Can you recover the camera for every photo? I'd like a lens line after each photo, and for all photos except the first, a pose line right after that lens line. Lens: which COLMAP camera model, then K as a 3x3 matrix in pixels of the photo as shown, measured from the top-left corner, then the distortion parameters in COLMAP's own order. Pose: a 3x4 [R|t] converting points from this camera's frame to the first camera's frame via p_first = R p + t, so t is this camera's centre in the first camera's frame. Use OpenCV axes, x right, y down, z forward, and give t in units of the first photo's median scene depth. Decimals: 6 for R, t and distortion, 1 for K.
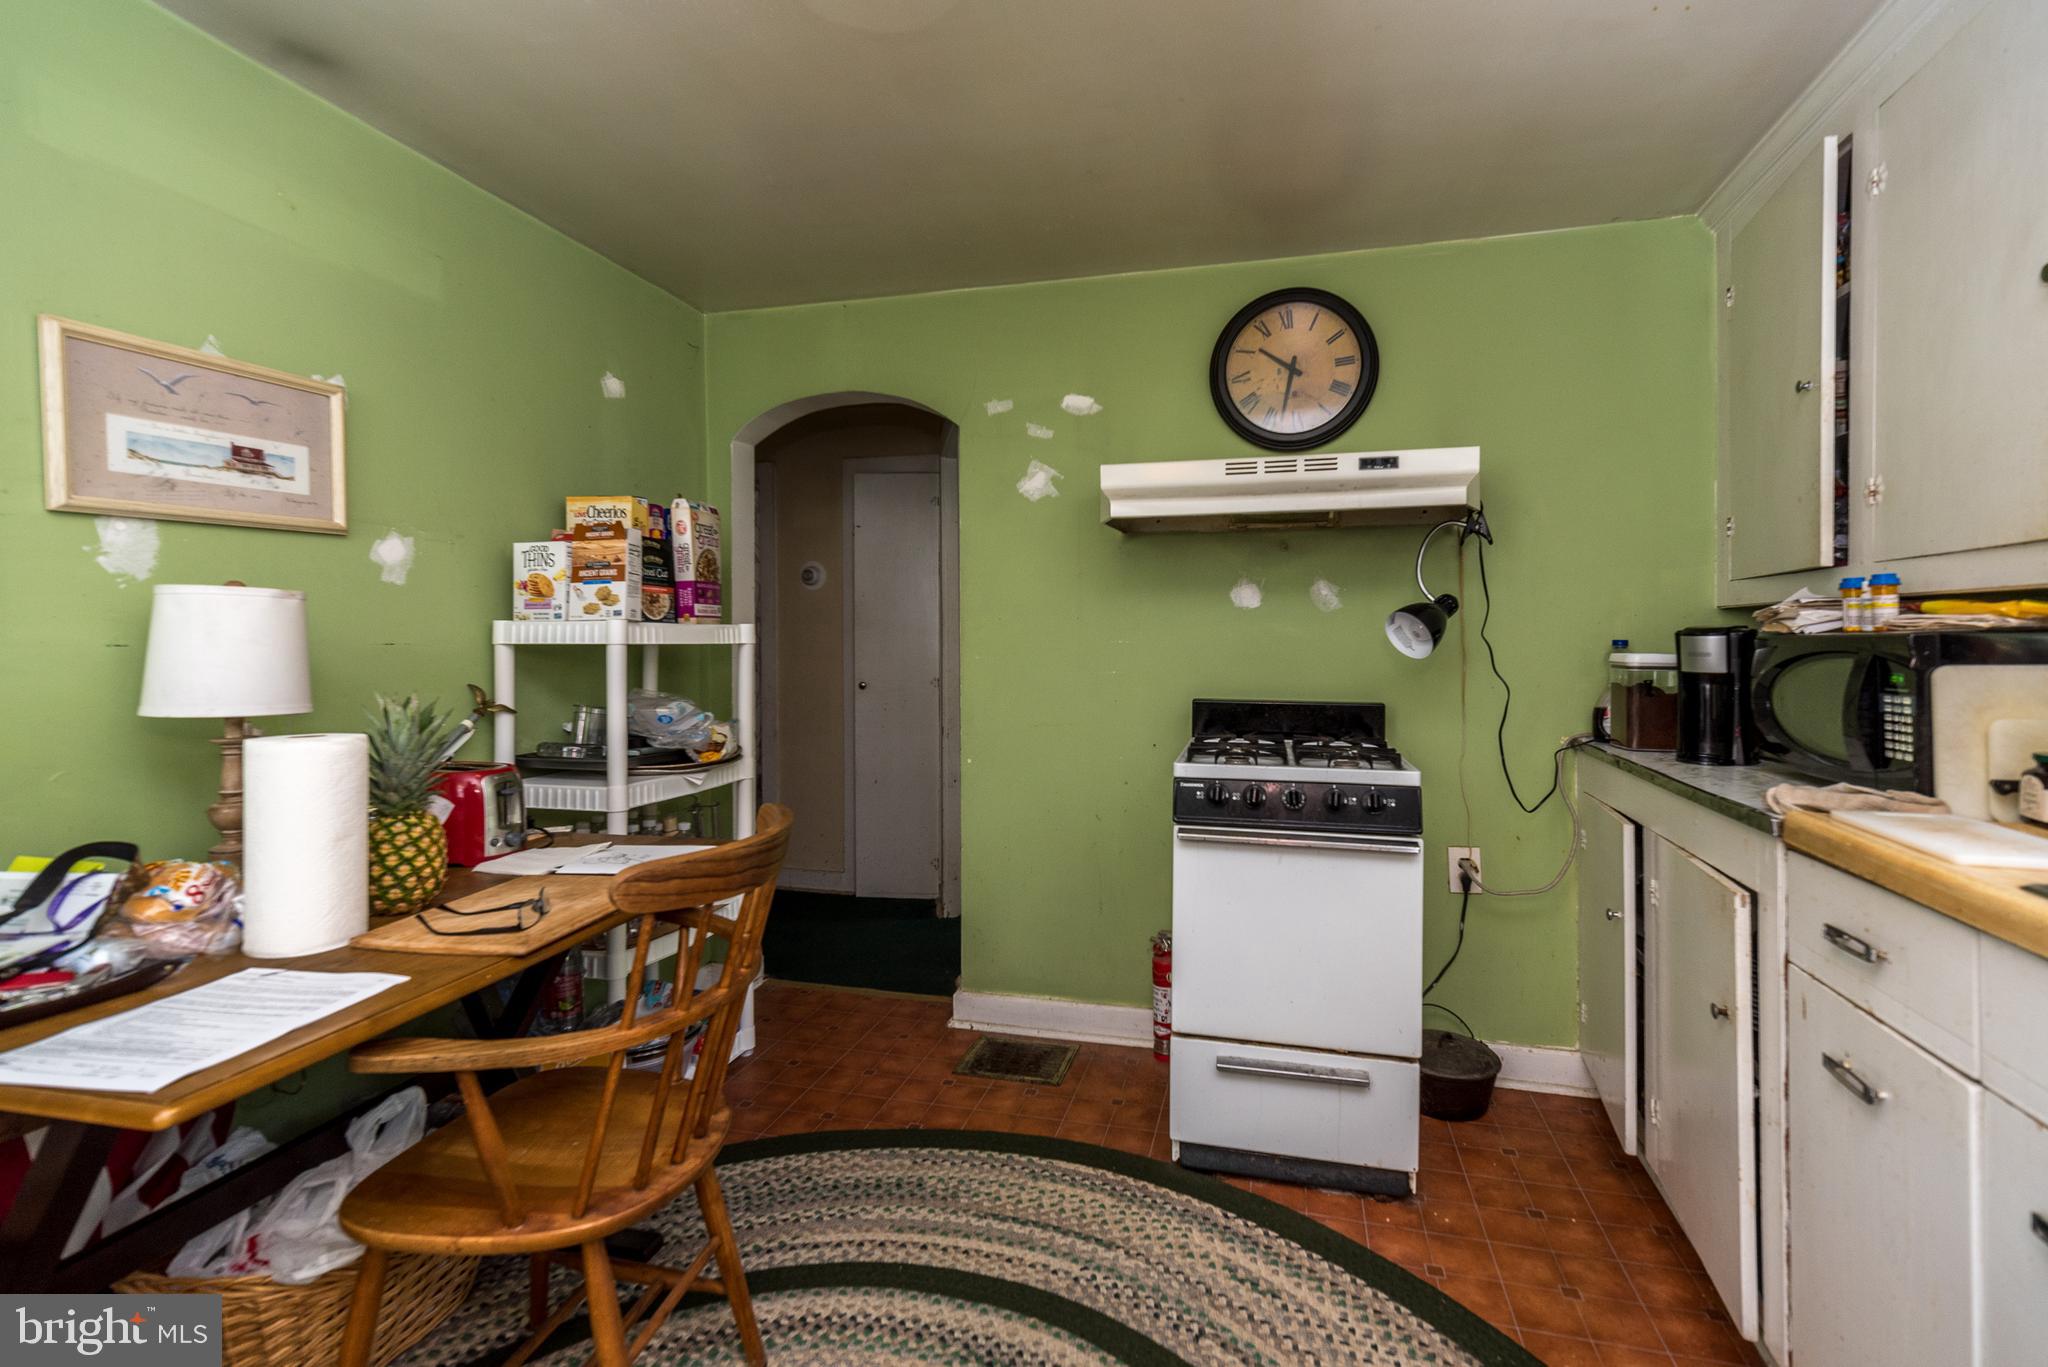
lens RADIAL K [[899.2, 0, 1078.7], [0, 899.2, 635.1], [0, 0, 1]] dist [0.004937, 0.000721]
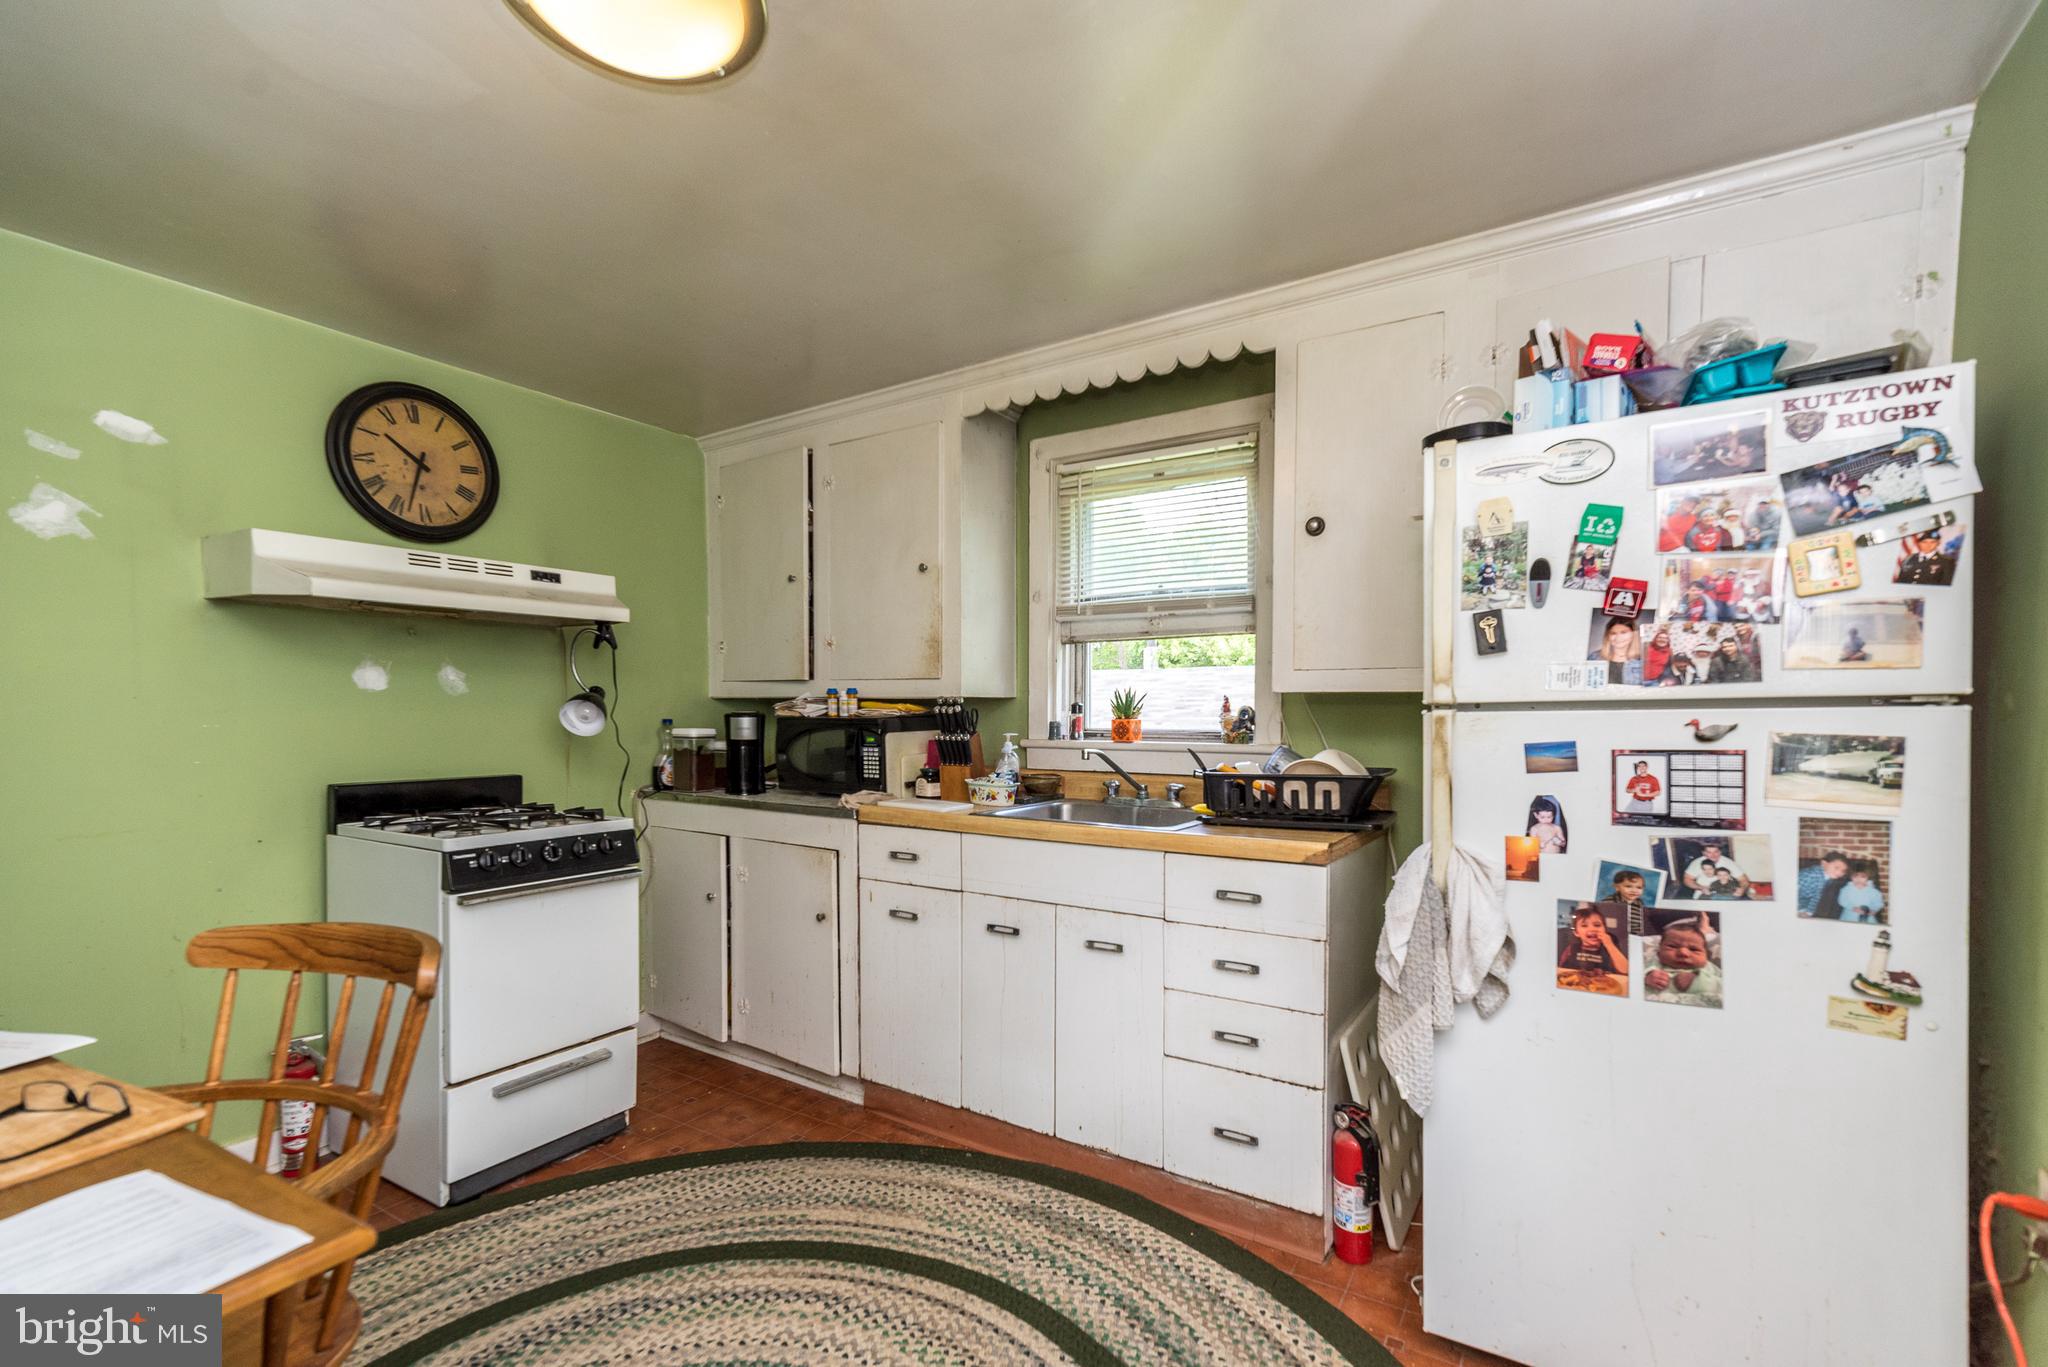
lens RADIAL K [[899.2, 0, 1016.2], [0, 899.2, 700.0], [0, 0, 1]] dist [0.004937, 0.000721]
pose [[0.322171, 0.007809, 0.946649, -0.630645], [-0.008166, 0.999952, -0.005469, -0.022939], [-0.946646, -0.005968, 0.322219, -0.000491]]
